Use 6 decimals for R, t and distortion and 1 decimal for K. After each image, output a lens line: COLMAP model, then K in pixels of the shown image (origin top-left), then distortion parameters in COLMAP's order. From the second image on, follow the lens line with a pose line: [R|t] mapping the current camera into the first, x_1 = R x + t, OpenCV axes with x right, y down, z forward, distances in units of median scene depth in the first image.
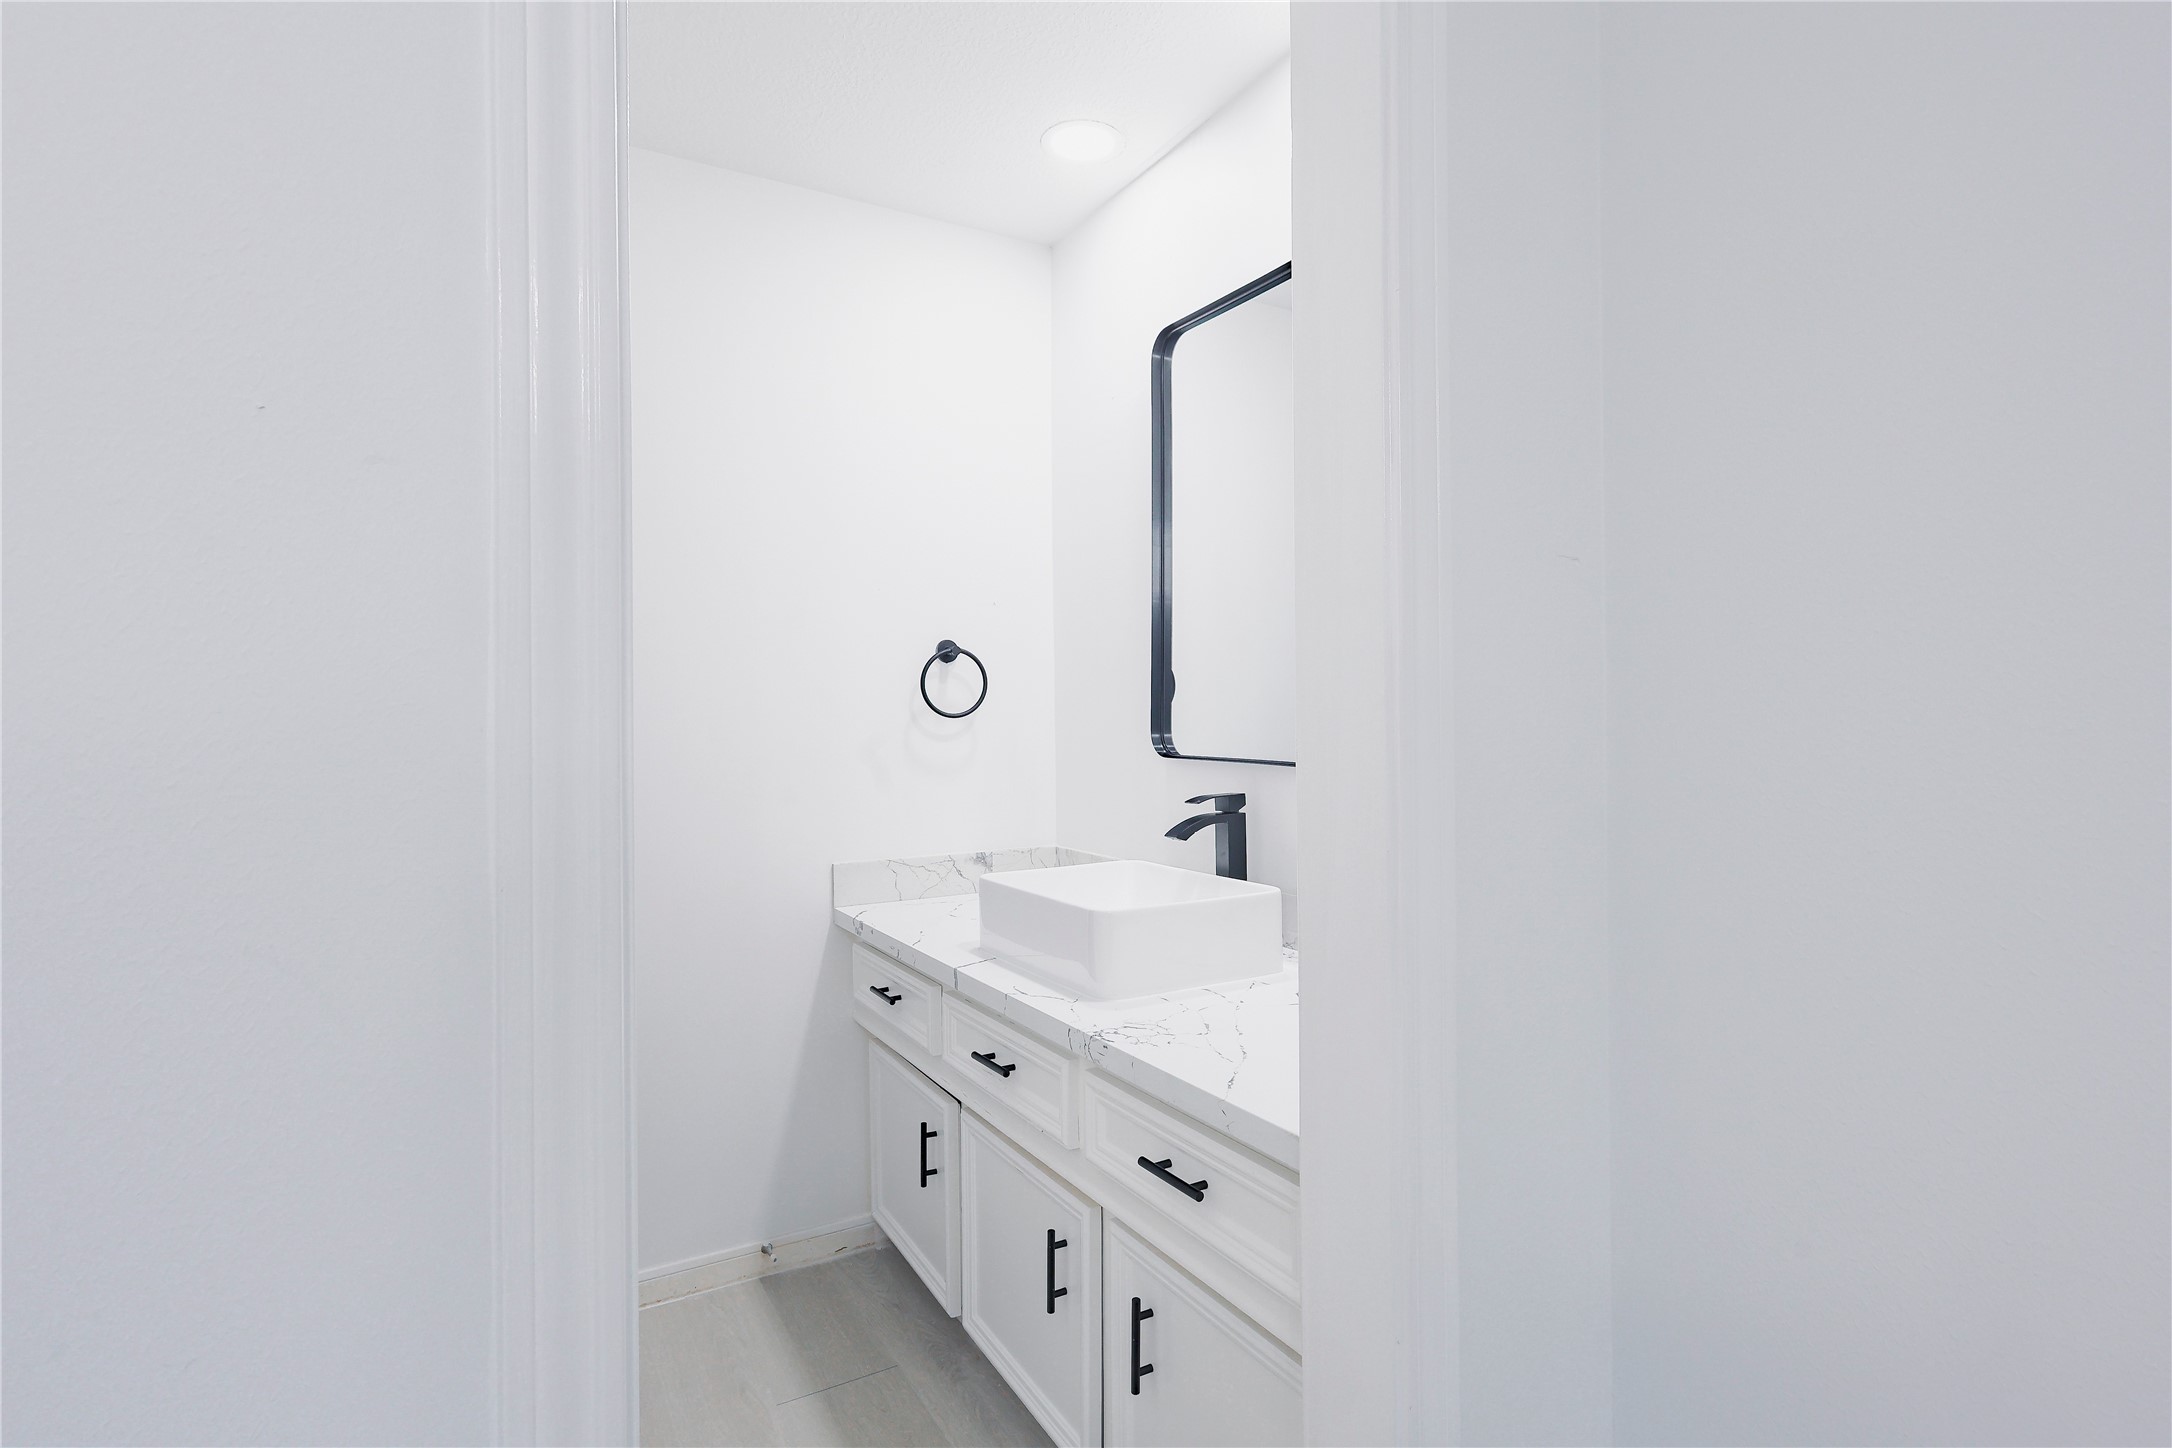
lens RADIAL K [[1079.1, 0, 1086.0], [0, 1079.1, 724.0], [0, 0, 1]] dist [-0.000631, -0.000200]
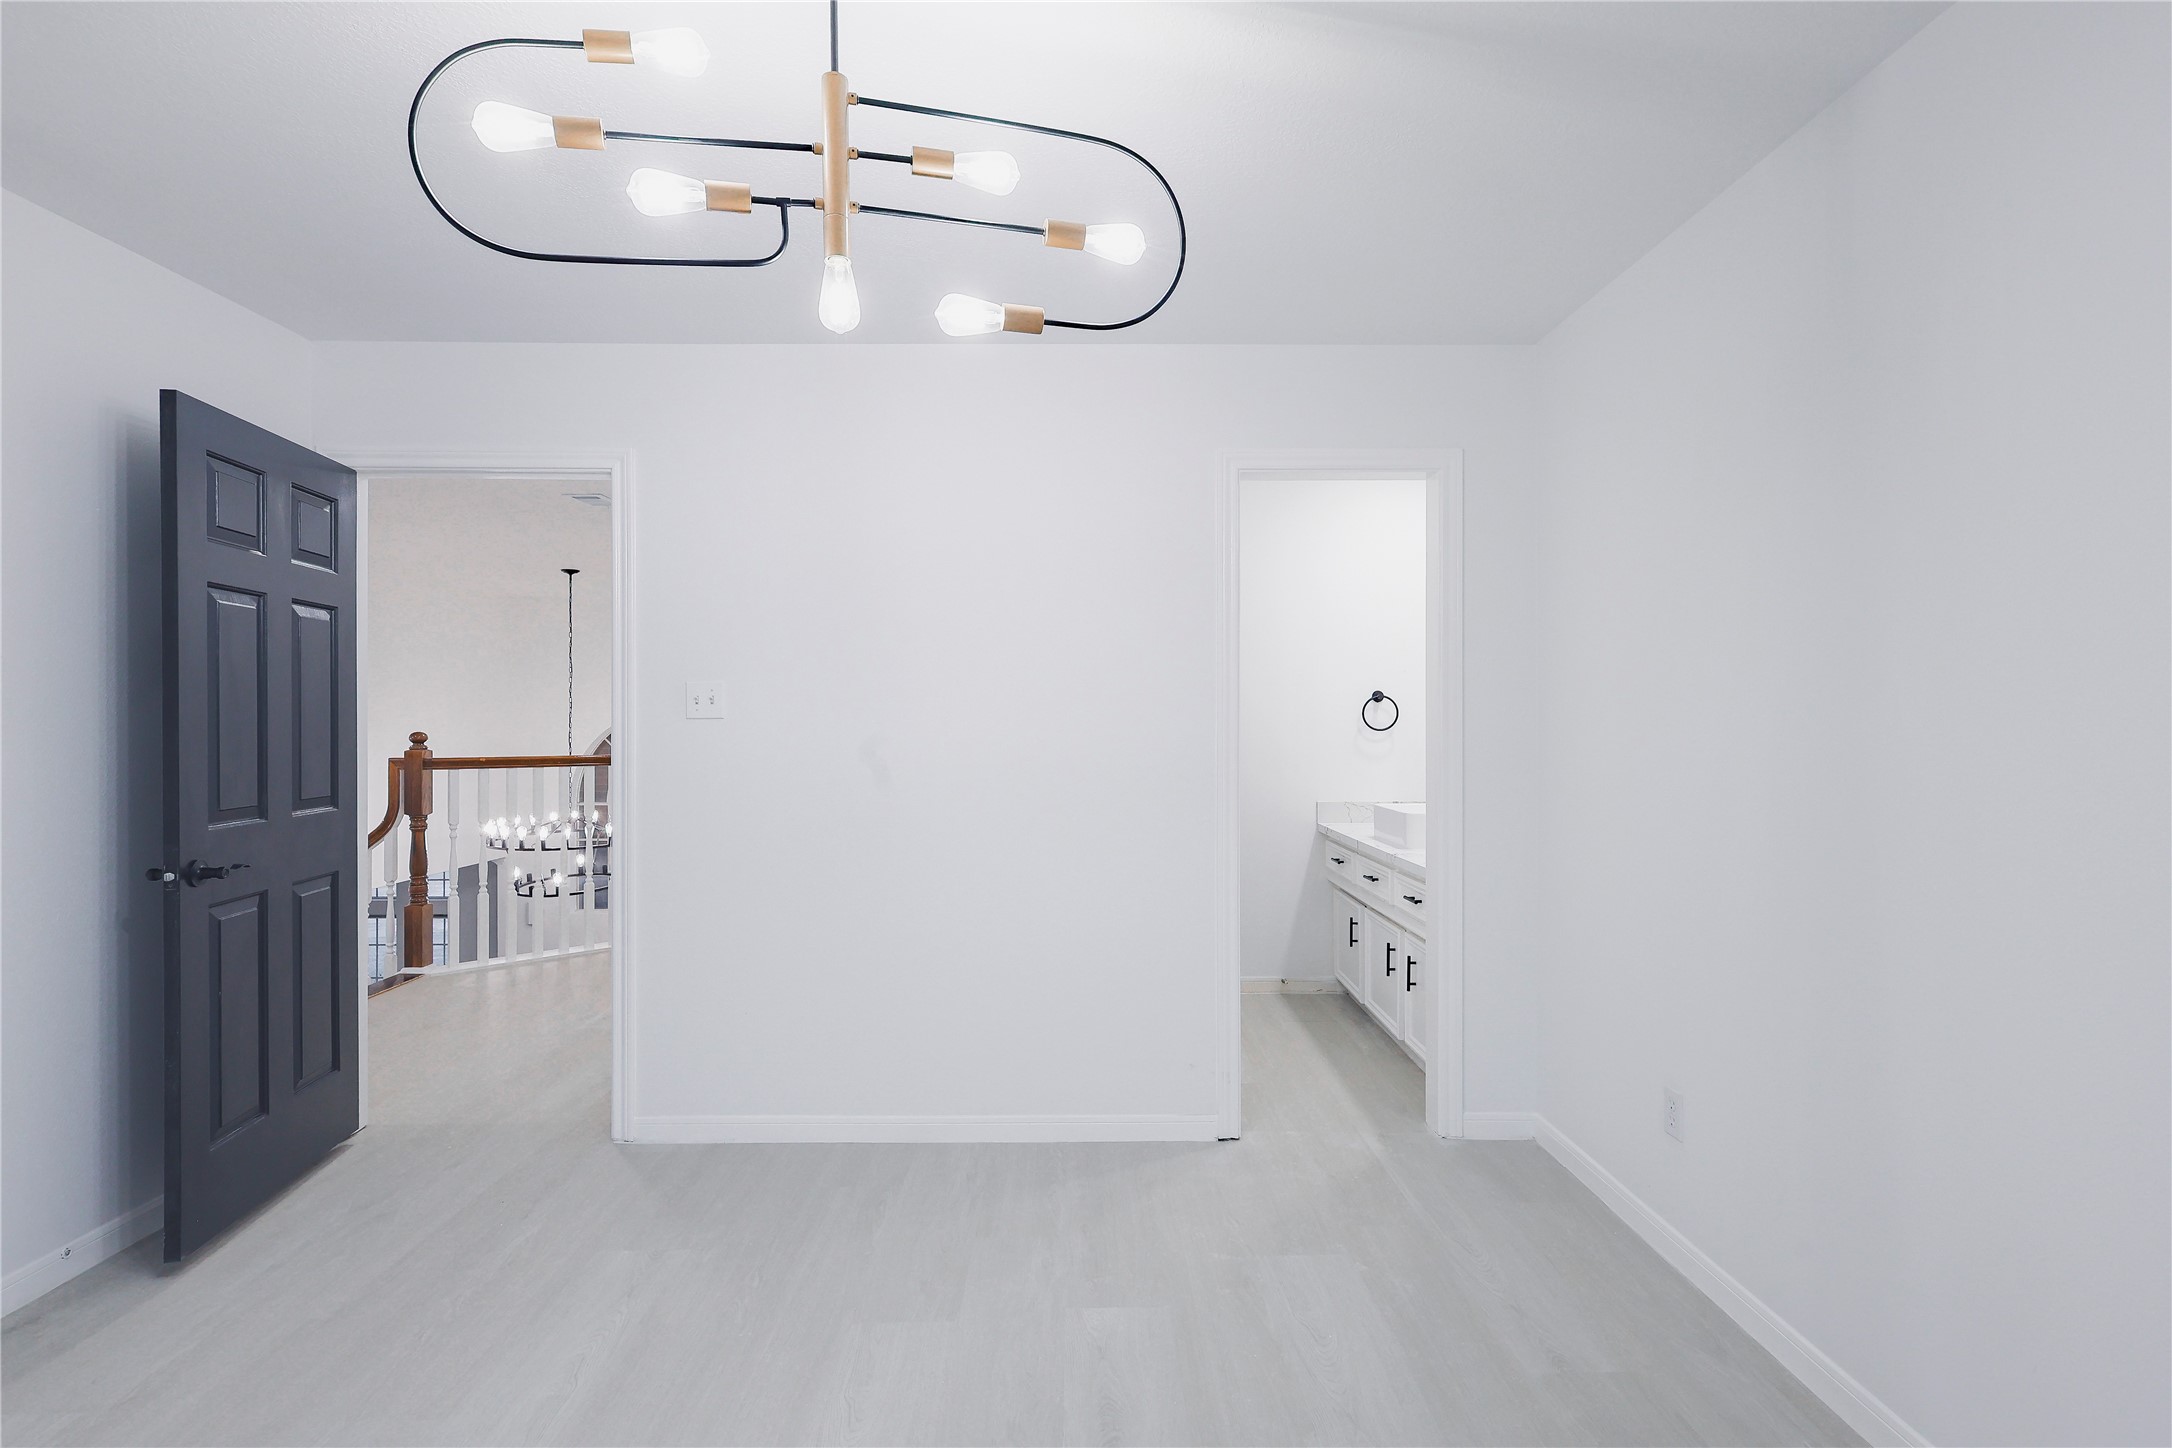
lens RADIAL K [[1054.2, 0, 1089.5], [0, 1054.2, 722.2], [0, 0, 1]] dist [0.000948, -0.000364]
pose [[0.876447, 0.008504, -0.481423, 0.385534], [-0.004436, 0.999944, 0.009587, -0.042780], [0.481478, -0.006267, 0.876436, -1.062904]]
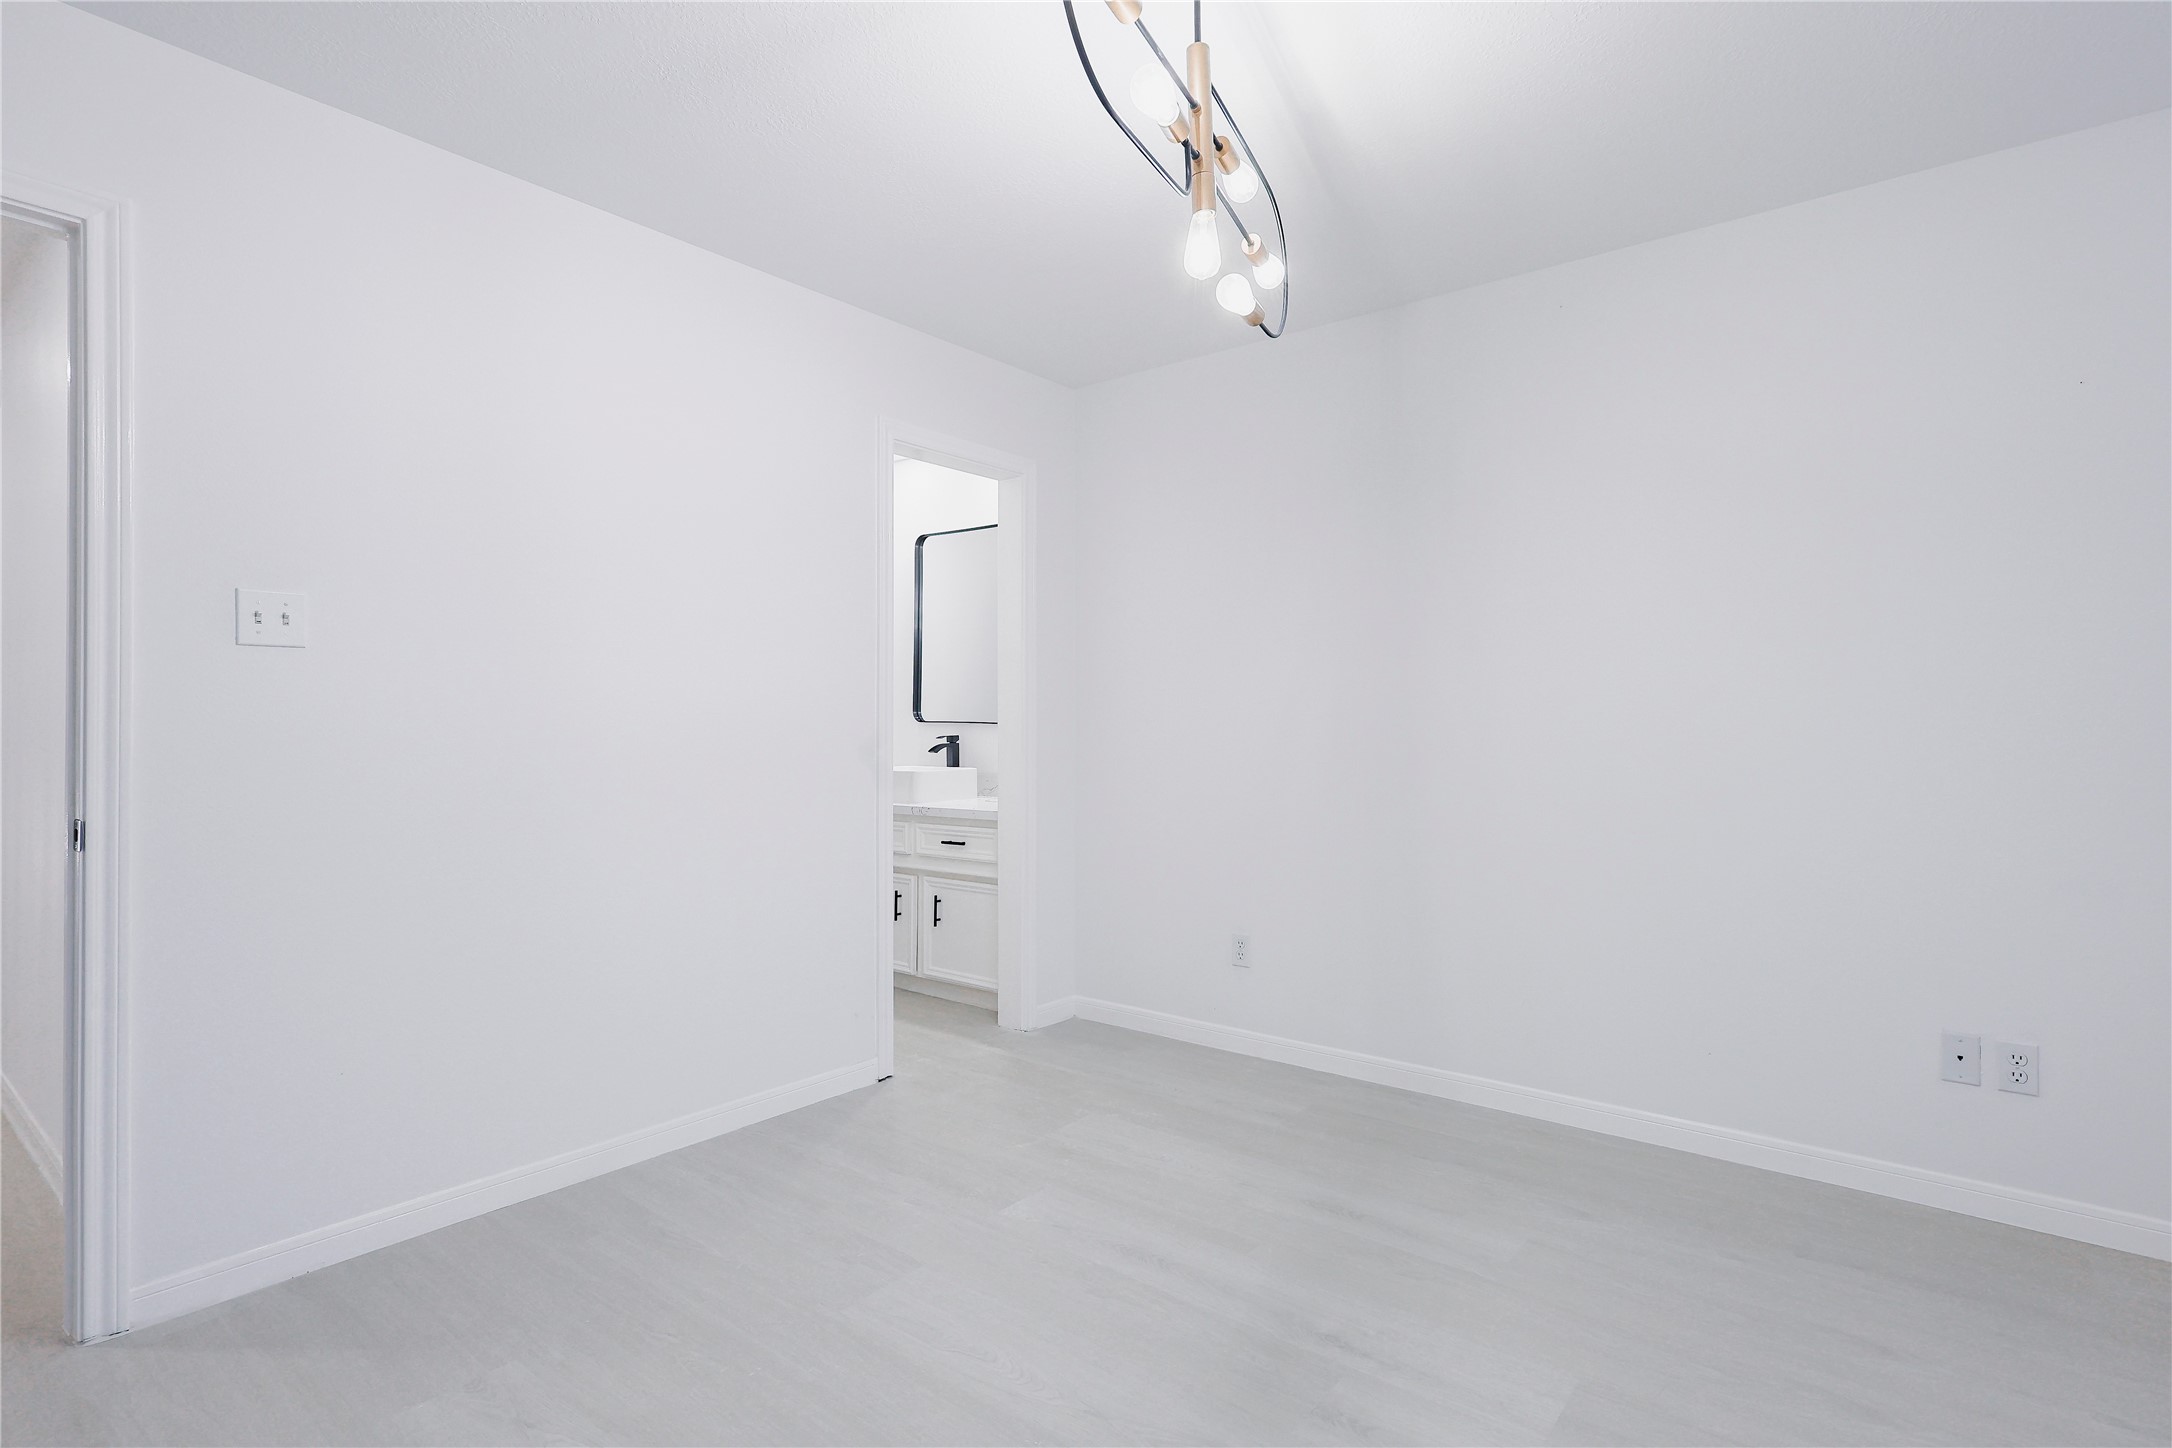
lens RADIAL K [[1054.2, 0, 1089.5], [0, 1054.2, 722.2], [0, 0, 1]] dist [0.000948, -0.000364]
pose [[0.928366, 0.013222, 0.371433, -0.420271], [-0.014174, 0.999900, -0.000166, 0.026402], [-0.371398, -0.005111, 0.928460, -1.215336]]
